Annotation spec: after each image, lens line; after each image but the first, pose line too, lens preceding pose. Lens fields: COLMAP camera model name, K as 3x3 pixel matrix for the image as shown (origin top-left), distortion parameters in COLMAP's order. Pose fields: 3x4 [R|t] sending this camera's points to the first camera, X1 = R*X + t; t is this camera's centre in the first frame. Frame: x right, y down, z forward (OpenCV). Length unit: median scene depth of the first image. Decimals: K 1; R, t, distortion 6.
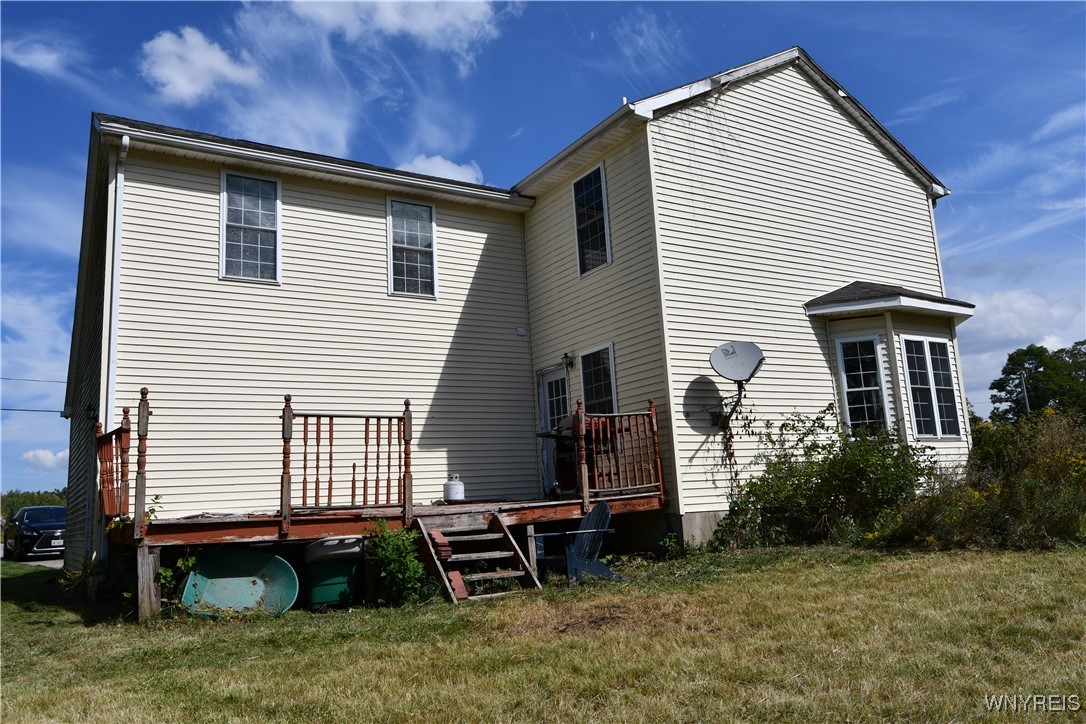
lens RADIAL K [[802.4, 0, 543.0], [0, 802.4, 362.0], [0, 0, 1]] dist [0.015165, -0.001351]
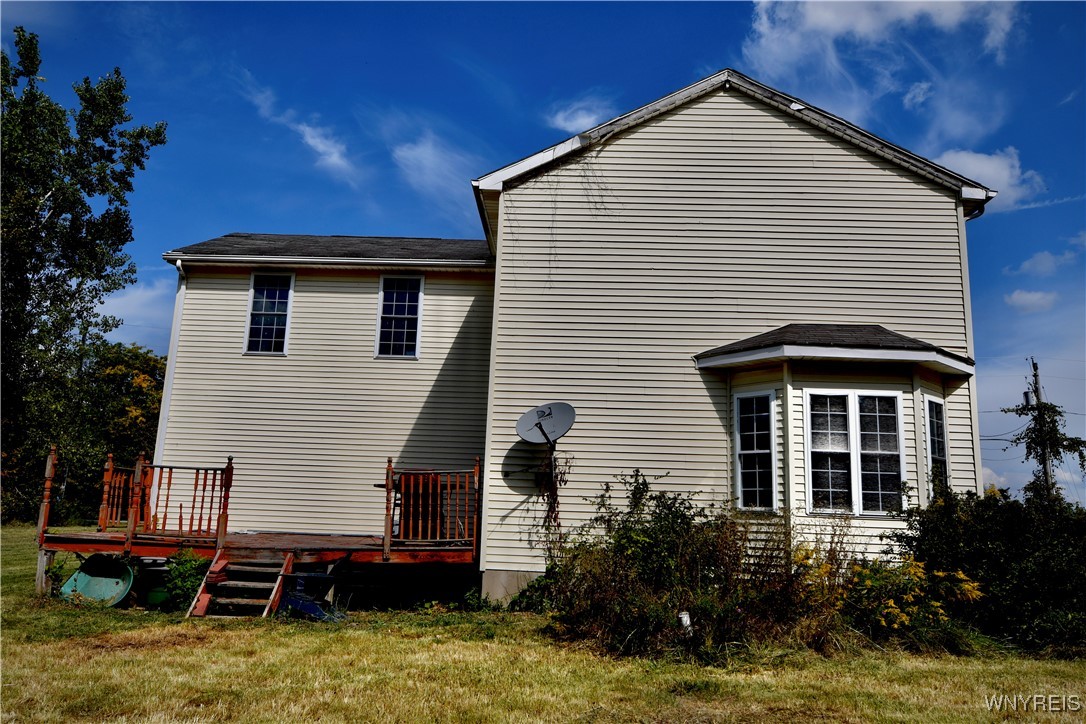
lens RADIAL K [[802.4, 0, 543.0], [0, 802.4, 362.0], [0, 0, 1]] dist [0.015165, -0.001351]
pose [[0.831881, -0.024892, -0.554396, 0.738245], [0.016219, 0.999657, -0.020547, -0.052949], [0.554717, 0.008101, 0.831999, 0.152630]]
